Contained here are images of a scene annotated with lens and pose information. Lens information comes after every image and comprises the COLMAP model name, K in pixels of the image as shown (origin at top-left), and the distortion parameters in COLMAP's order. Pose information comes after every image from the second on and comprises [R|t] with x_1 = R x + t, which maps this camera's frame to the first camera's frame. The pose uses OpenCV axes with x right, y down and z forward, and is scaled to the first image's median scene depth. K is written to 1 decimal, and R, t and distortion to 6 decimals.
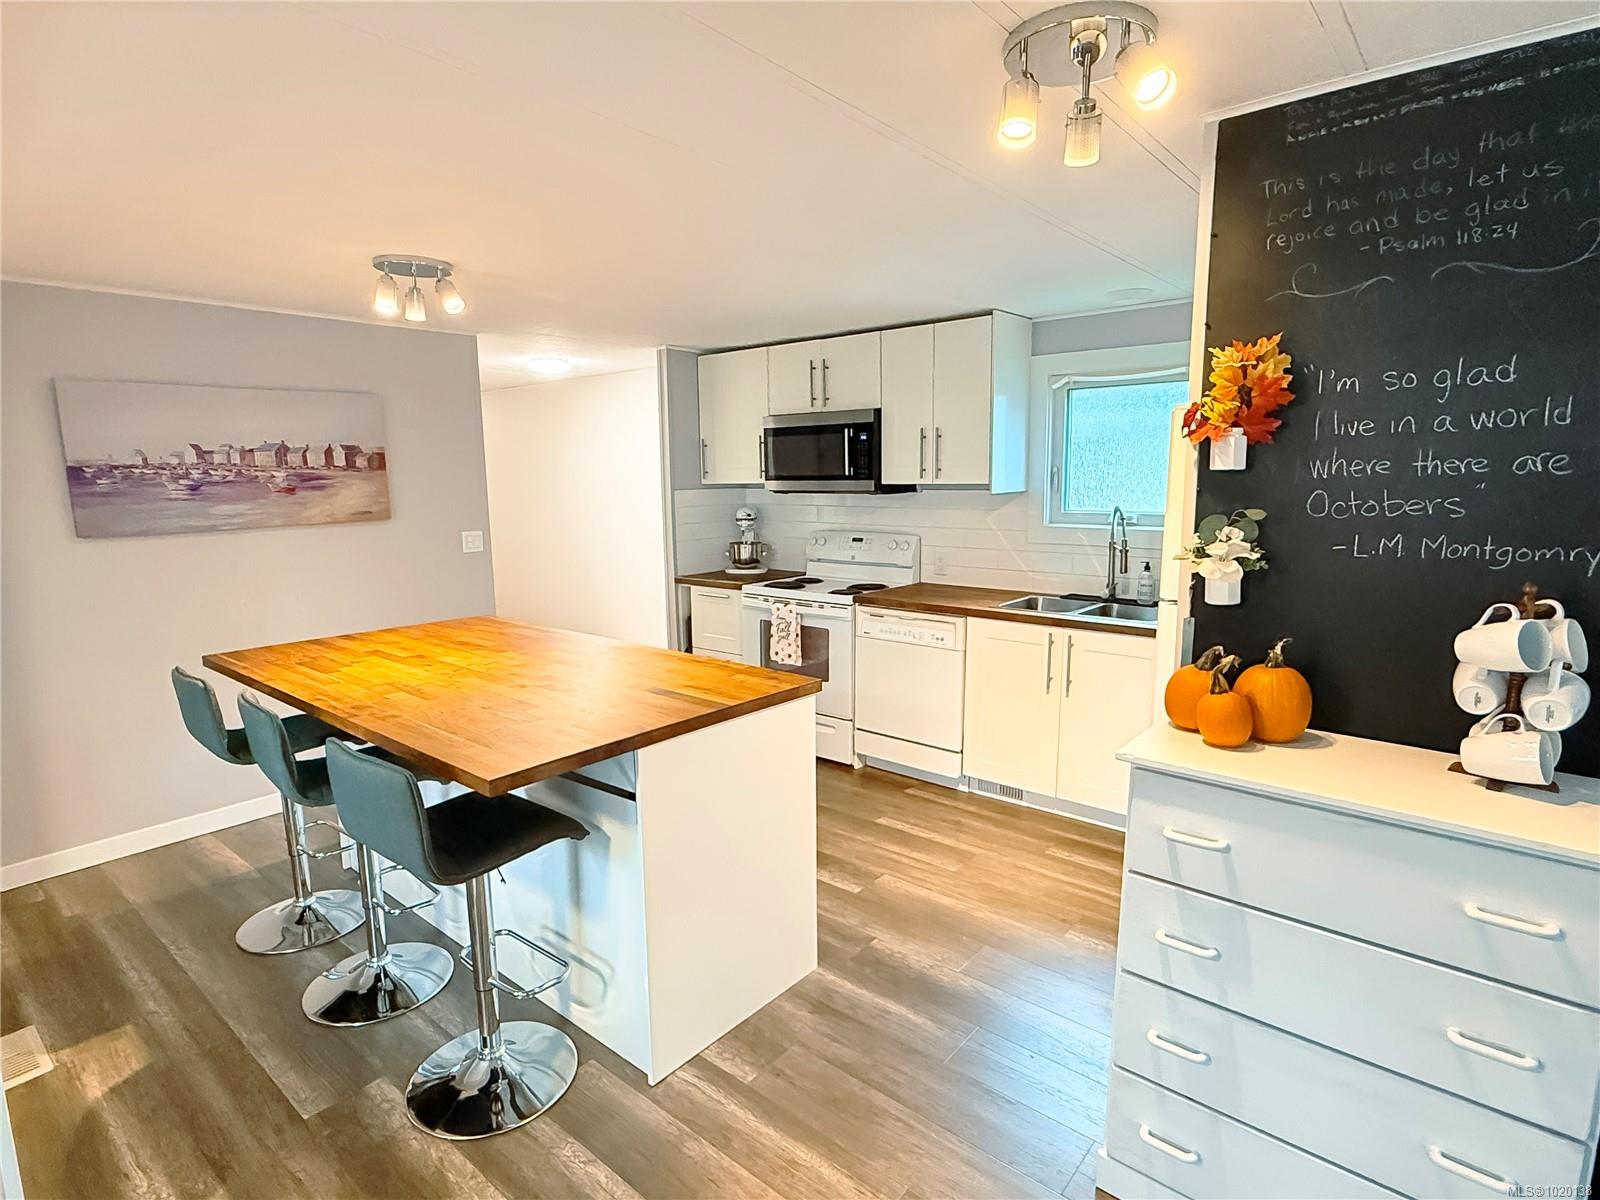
lens RADIAL K [[835.7, 0, 800.0], [0, 835.7, 600.0], [0, 0, 1]] dist [0.000003, -0.000227]
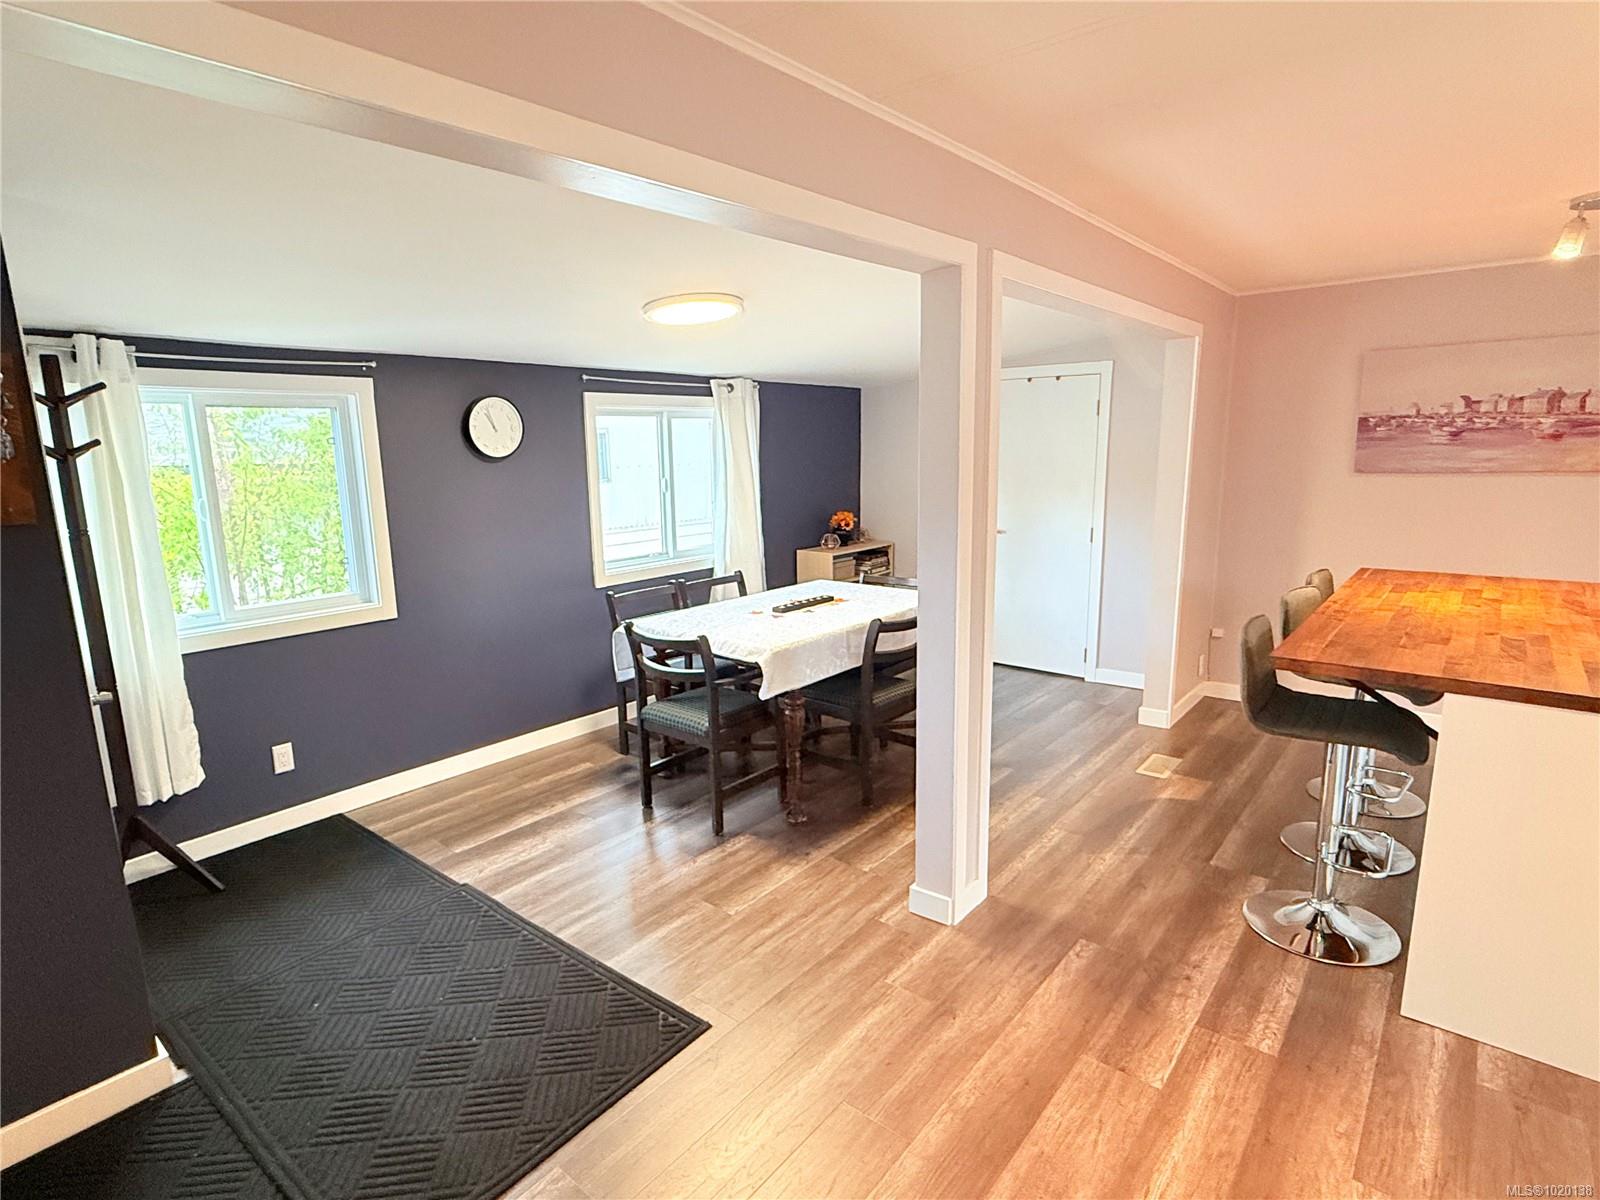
lens RADIAL K [[835.7, 0, 800.0], [0, 835.7, 600.0], [0, 0, 1]] dist [0.000003, -0.000227]
pose [[0.022381, 0.197128, -0.980122, 0.443114], [-0.132481, 0.972307, 0.192531, -0.014835], [0.990933, 0.125539, 0.047877, 0.084786]]
